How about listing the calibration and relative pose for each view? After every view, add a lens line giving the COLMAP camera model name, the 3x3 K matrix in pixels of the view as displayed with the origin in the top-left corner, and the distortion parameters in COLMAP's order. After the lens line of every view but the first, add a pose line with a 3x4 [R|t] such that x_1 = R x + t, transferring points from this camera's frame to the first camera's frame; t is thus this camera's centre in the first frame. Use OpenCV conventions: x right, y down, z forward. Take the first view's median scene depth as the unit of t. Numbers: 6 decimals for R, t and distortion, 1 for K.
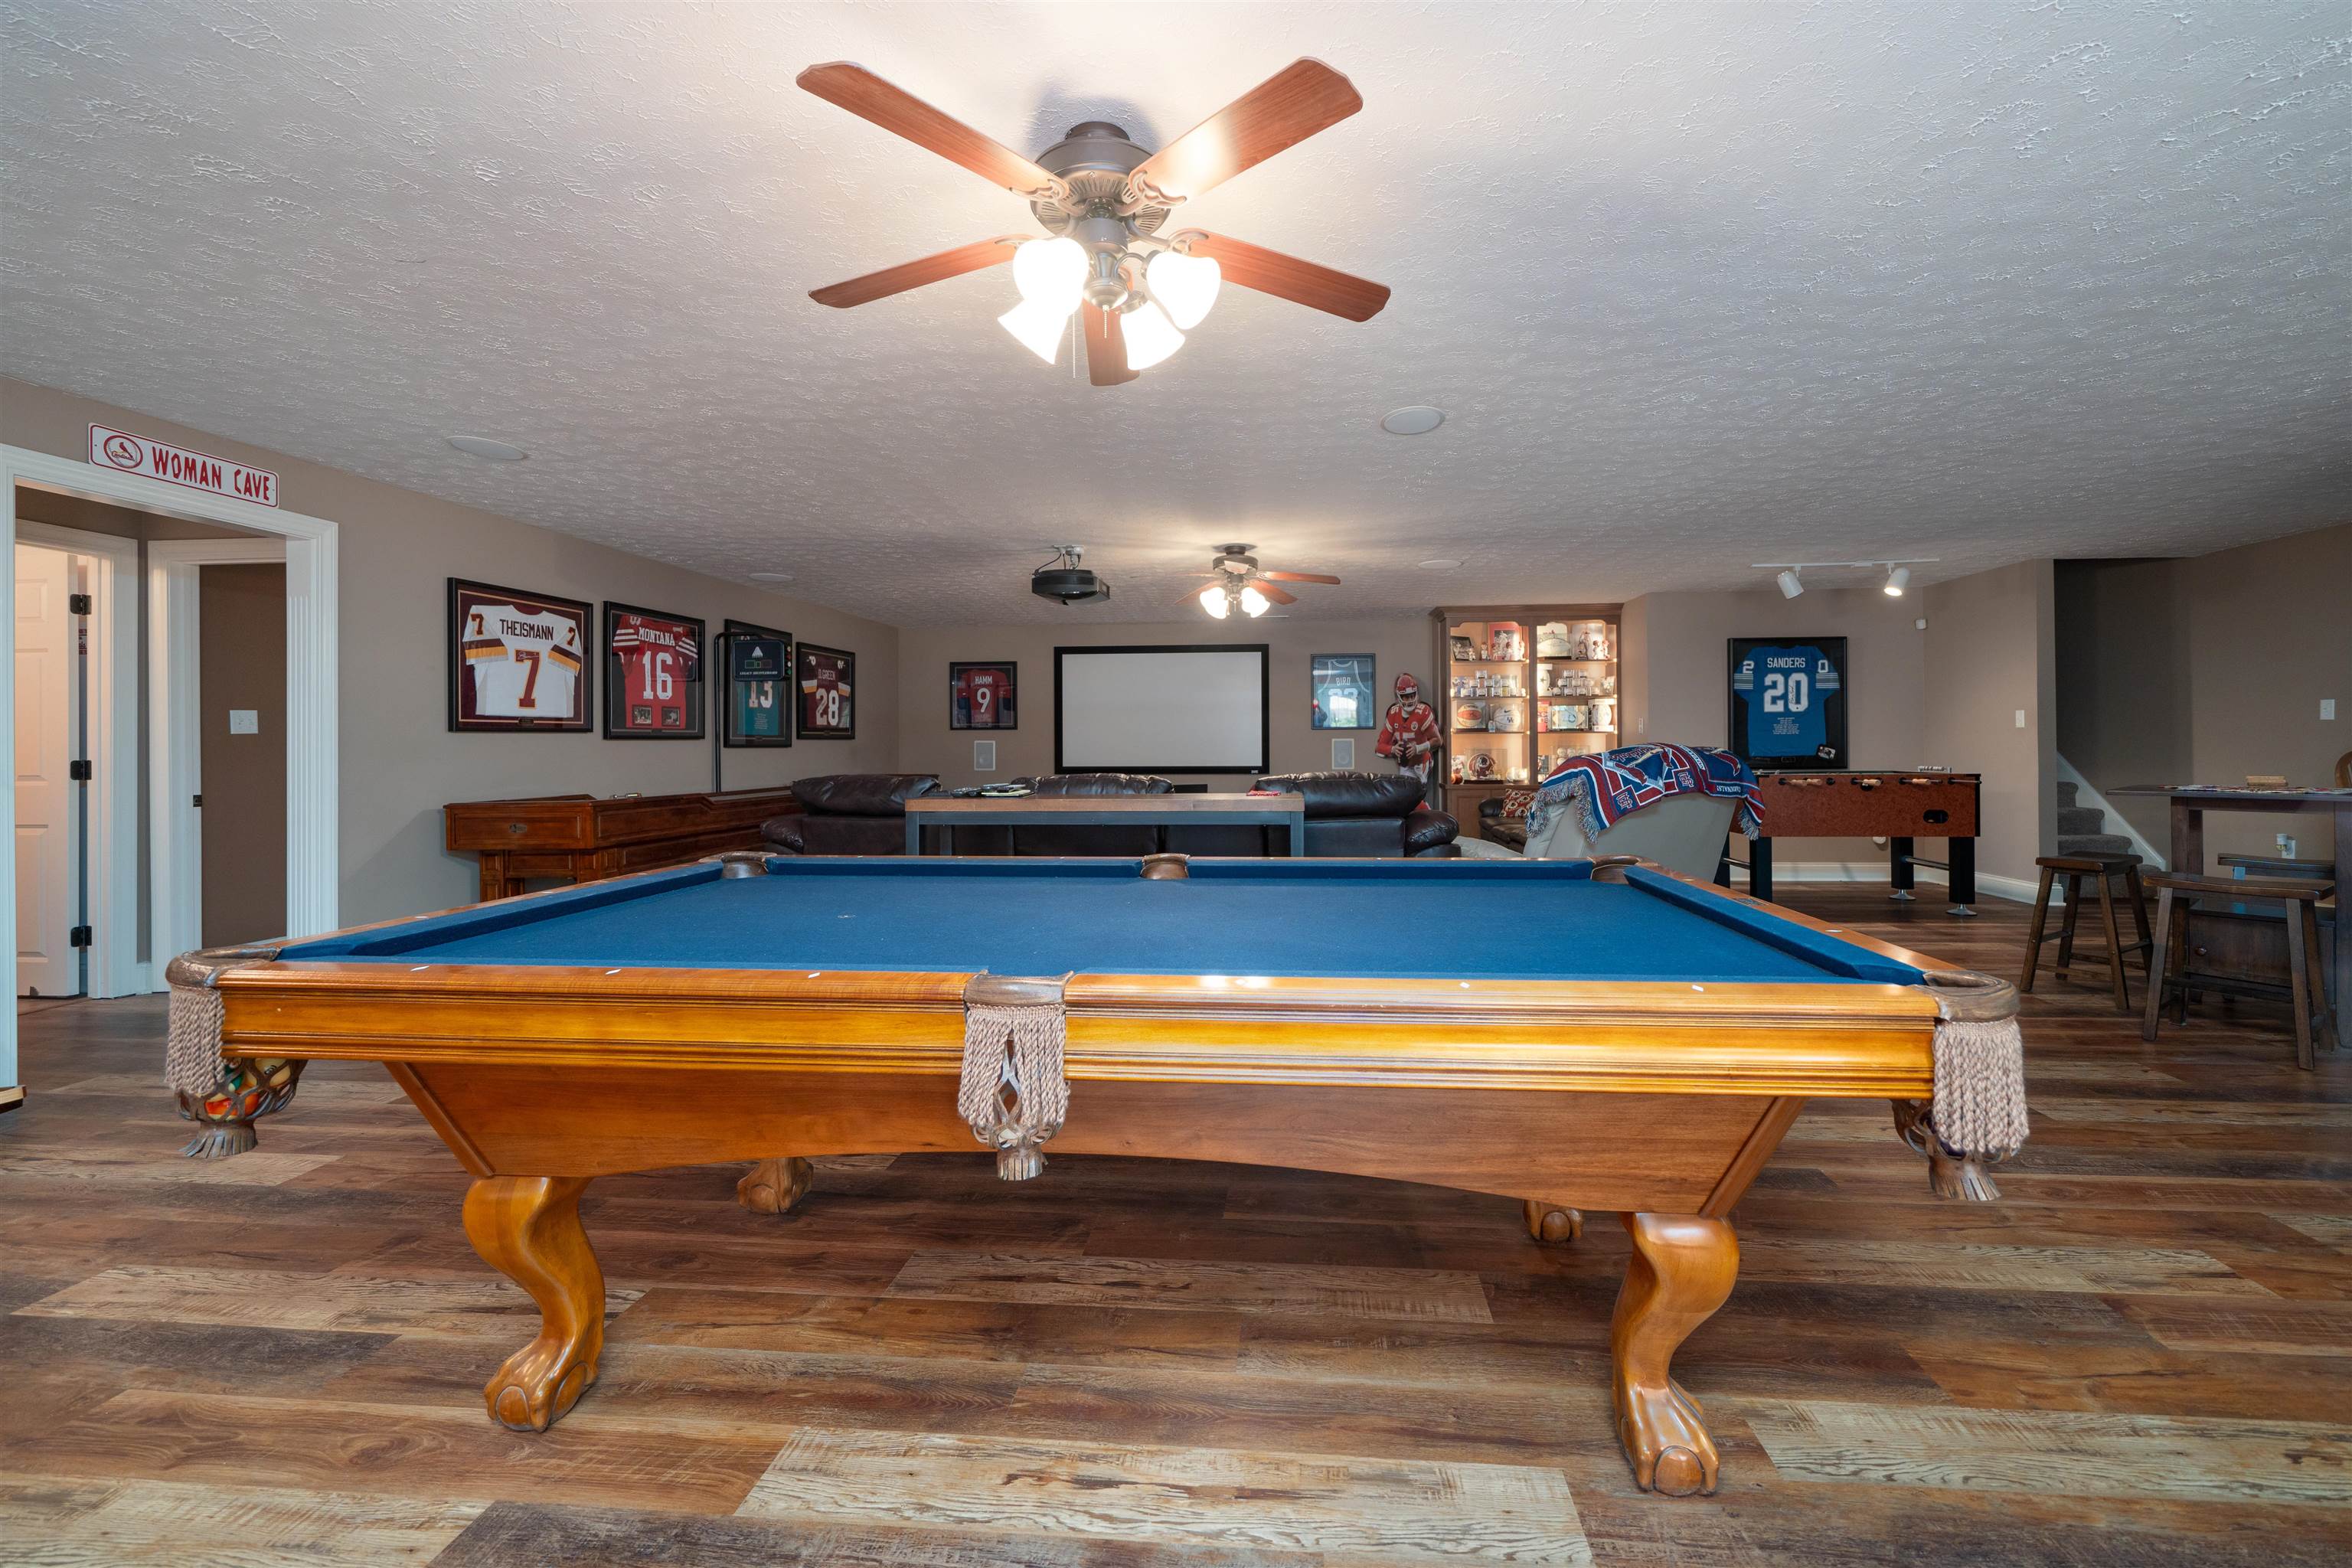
lens RADIAL K [[935.5, 0, 1232.0], [0, 935.5, 741.1], [0, 0, 1]] dist [0.000995, 0.000003]
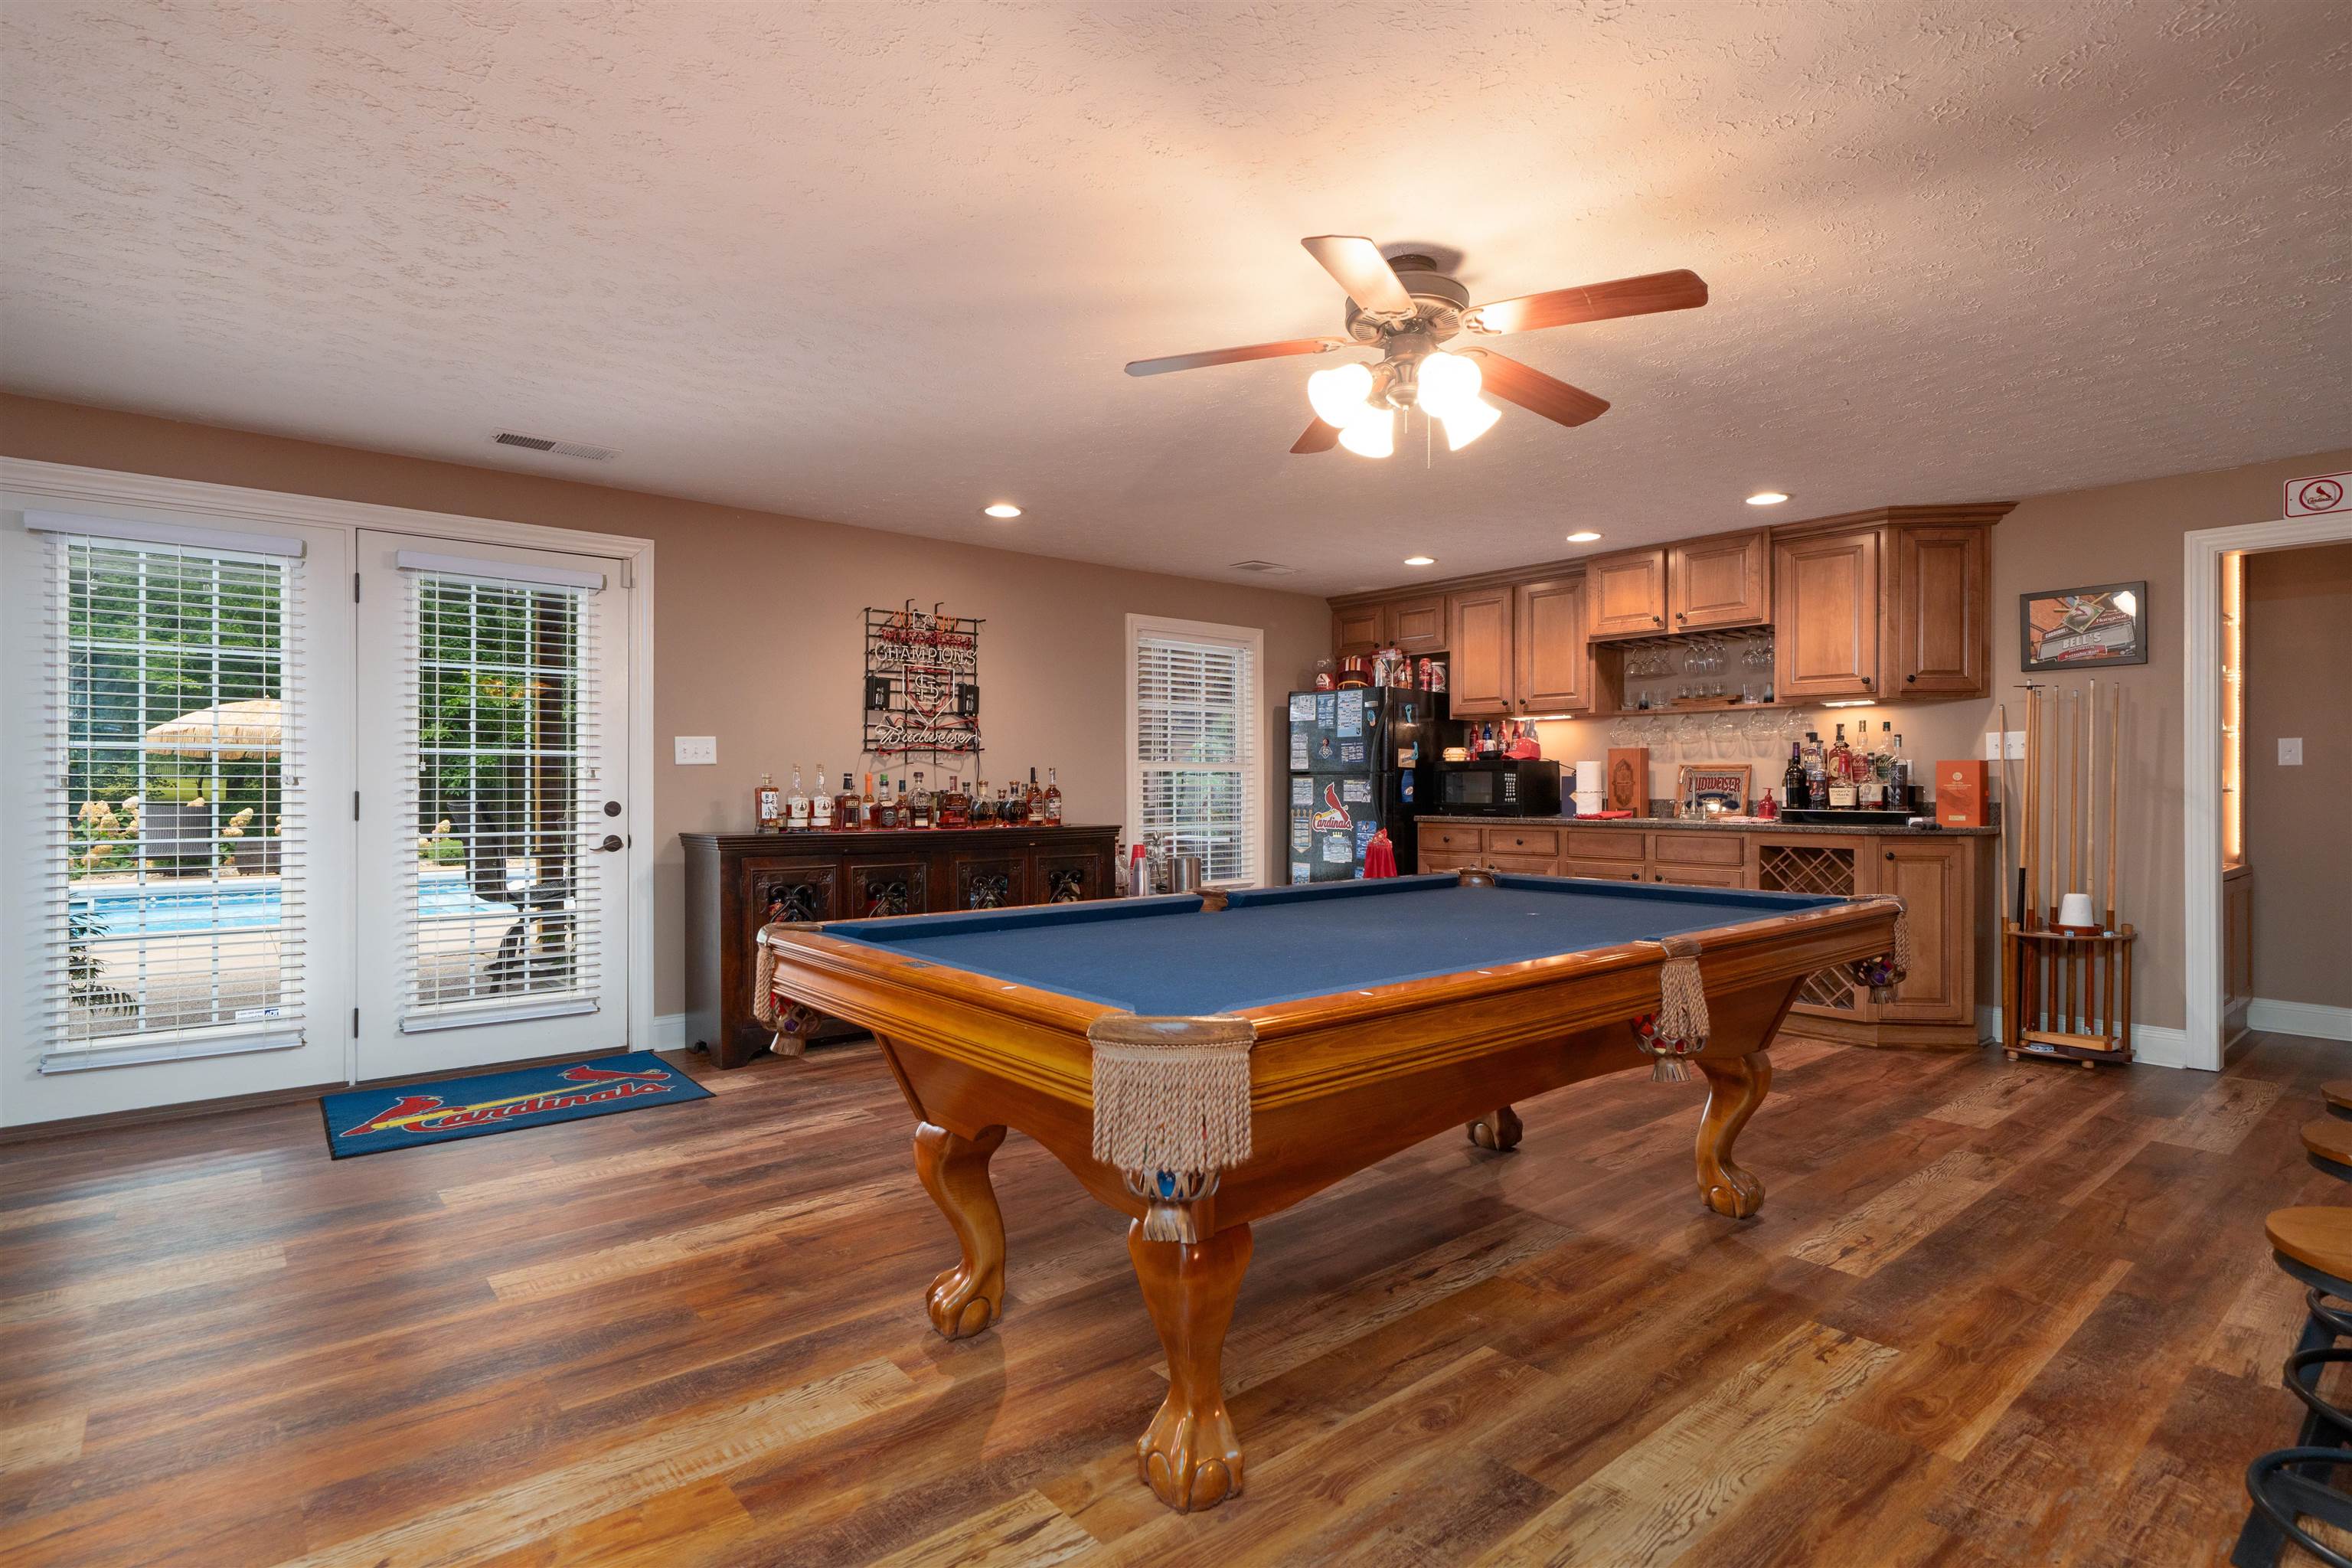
lens RADIAL K [[1141.5, 0, 1177.6], [0, 1141.5, 786.7], [0, 0, 1]] dist [-0.005872, -0.000269]
pose [[-0.720621, 0.003114, -0.693322, 0.406080], [0.004143, 0.999991, 0.000185, 0.004457], [0.693317, -0.002739, -0.720628, 0.707161]]
